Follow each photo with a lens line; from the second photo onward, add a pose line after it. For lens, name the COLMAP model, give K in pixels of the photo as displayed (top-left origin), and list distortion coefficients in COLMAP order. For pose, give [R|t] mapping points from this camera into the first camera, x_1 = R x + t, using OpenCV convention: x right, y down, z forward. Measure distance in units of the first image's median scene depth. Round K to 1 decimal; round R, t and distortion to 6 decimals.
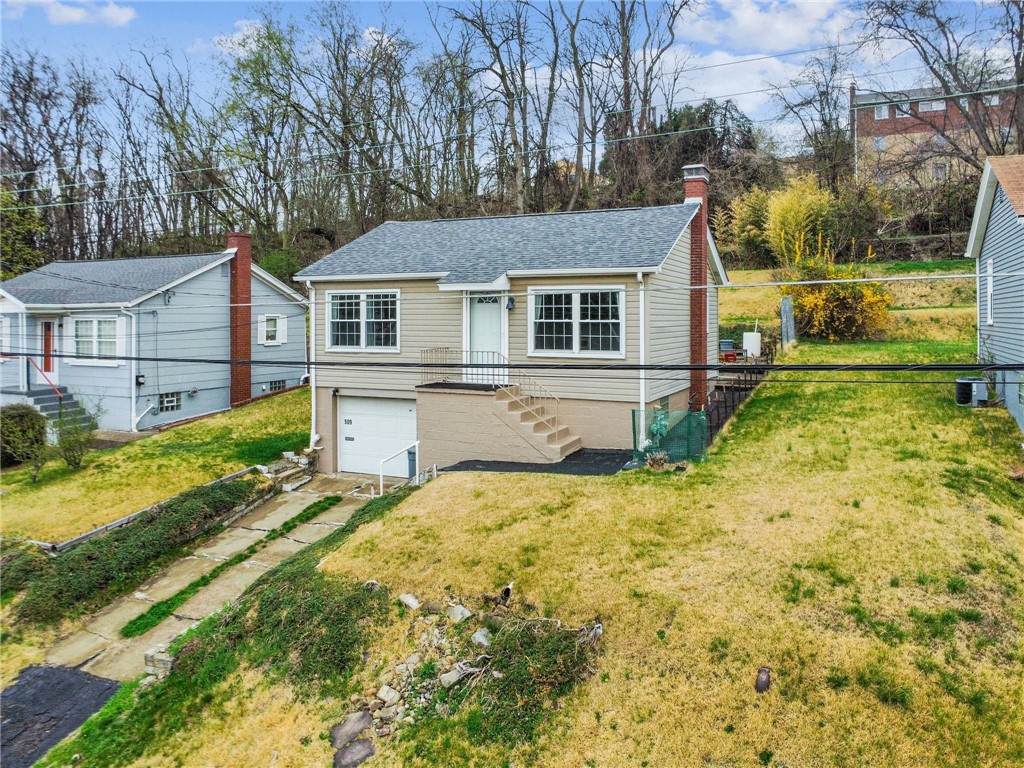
lens RADIAL K [[763.5, 0, 508.9], [0, 763.5, 337.6], [0, 0, 1]] dist [-0.019860, -0.004223]
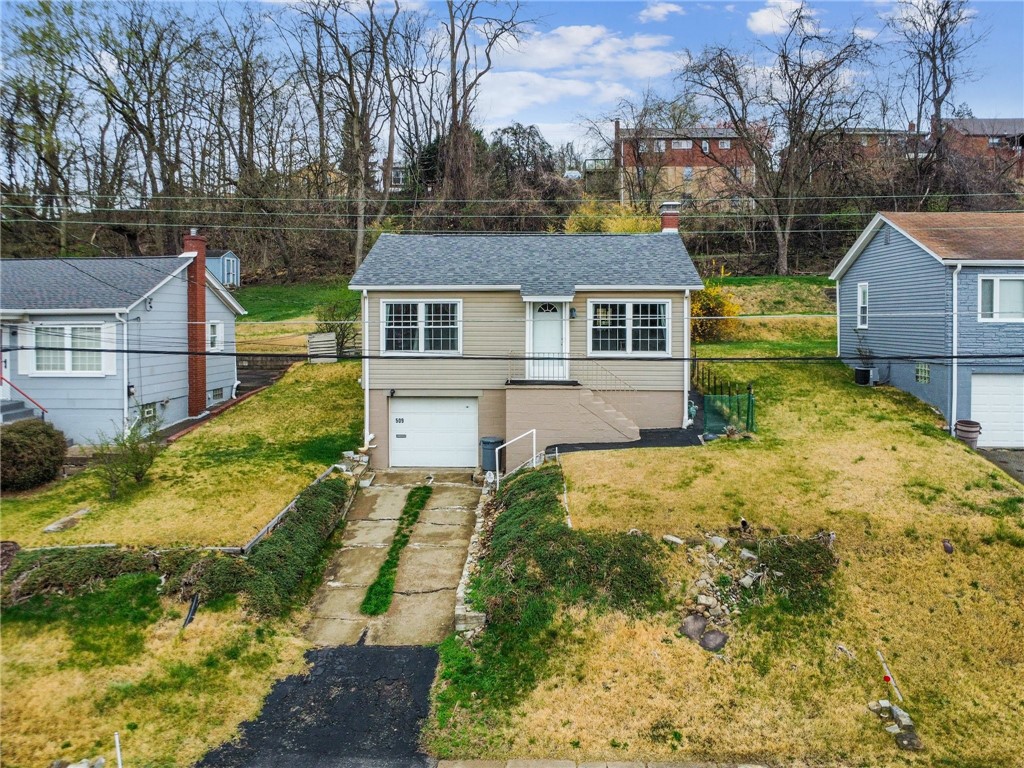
lens RADIAL K [[769.1, 0, 505.6], [0, 769.1, 350.7], [0, 0, 1]] dist [-0.016648, -0.009263]
pose [[0.925984, -0.014356, 0.377289, -0.545734], [0.009698, 0.999852, 0.014244, -0.003360], [-0.377437, -0.009530, 0.925986, -0.077733]]
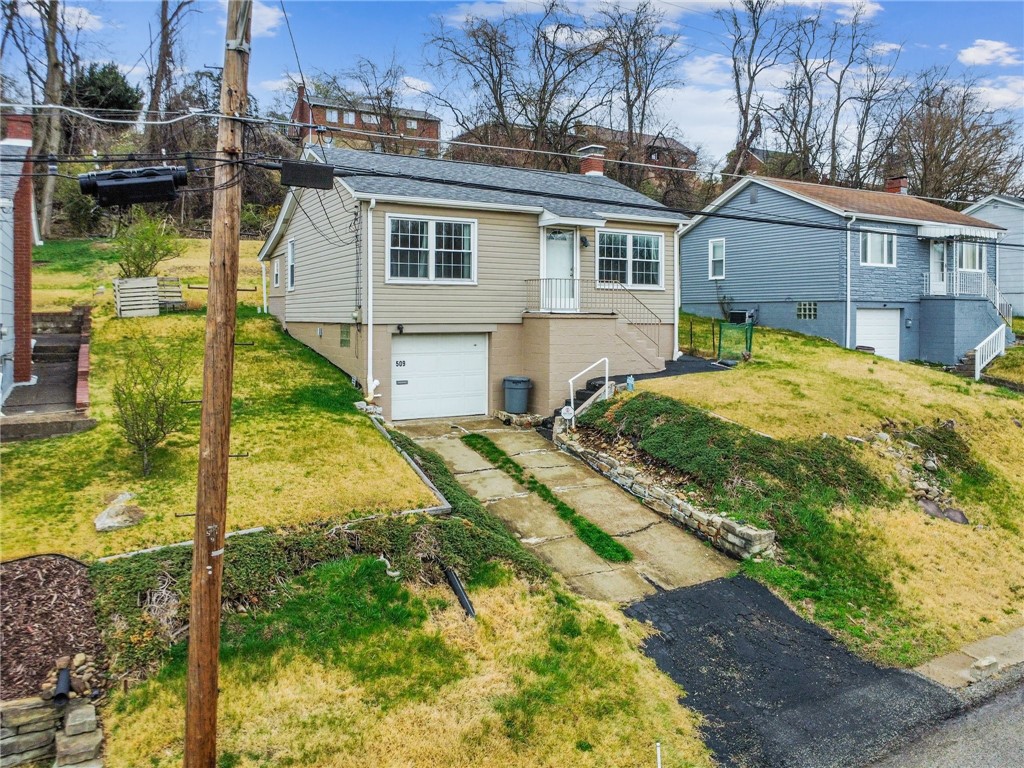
lens RADIAL K [[769.1, 0, 505.6], [0, 769.1, 350.7], [0, 0, 1]] dist [-0.016648, -0.009263]
pose [[0.589985, -0.032675, 0.806752, -0.977125], [0.018926, 0.999466, 0.026639, 0.083373], [-0.807192, -0.000448, 0.590289, 0.418728]]
